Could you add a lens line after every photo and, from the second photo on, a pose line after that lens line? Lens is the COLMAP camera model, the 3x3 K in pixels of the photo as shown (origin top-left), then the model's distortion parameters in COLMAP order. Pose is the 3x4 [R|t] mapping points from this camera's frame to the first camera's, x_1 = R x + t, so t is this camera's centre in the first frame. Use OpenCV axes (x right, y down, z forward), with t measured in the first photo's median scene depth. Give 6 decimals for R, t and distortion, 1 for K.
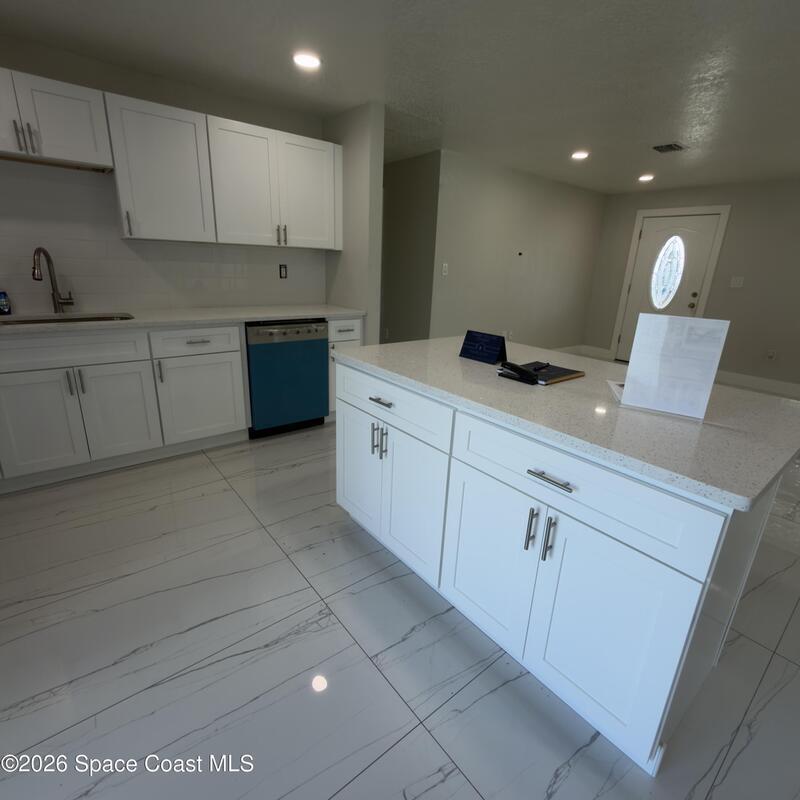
lens RADIAL K [[426.6, 0, 395.0], [0, 426.6, 398.6], [0, 0, 1]] dist [0.002748, -0.001267]
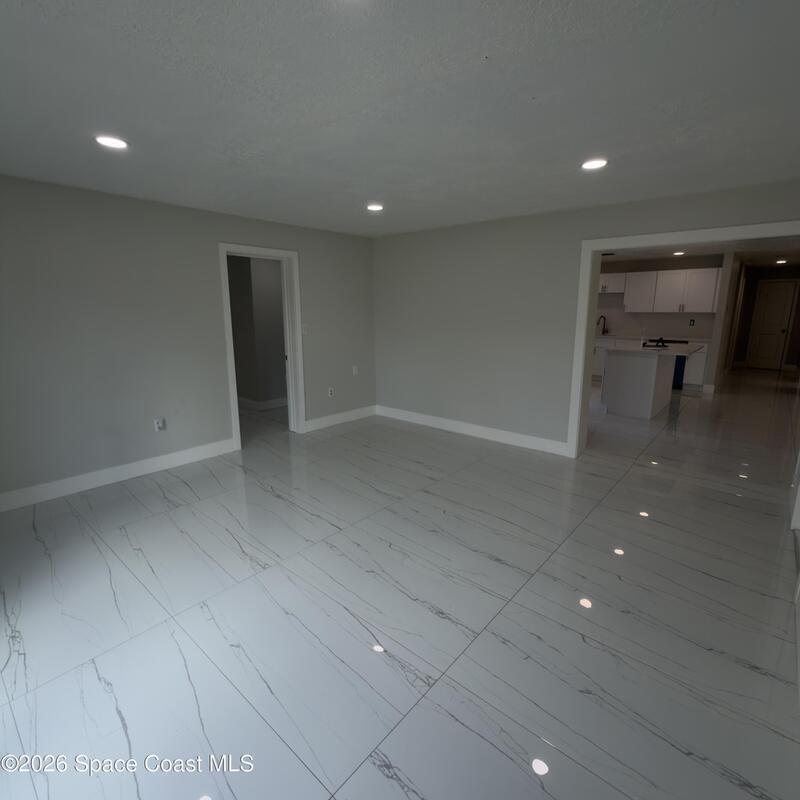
lens RADIAL K [[426.6, 0, 393.5], [0, 426.6, 397.7], [0, 0, 1]] dist [0.002748, -0.001267]
pose [[0.168645, 0.159557, -0.972677, 2.178195], [-0.295174, 0.949699, 0.104610, 0.391819], [0.940442, 0.269467, 0.207259, -1.072106]]
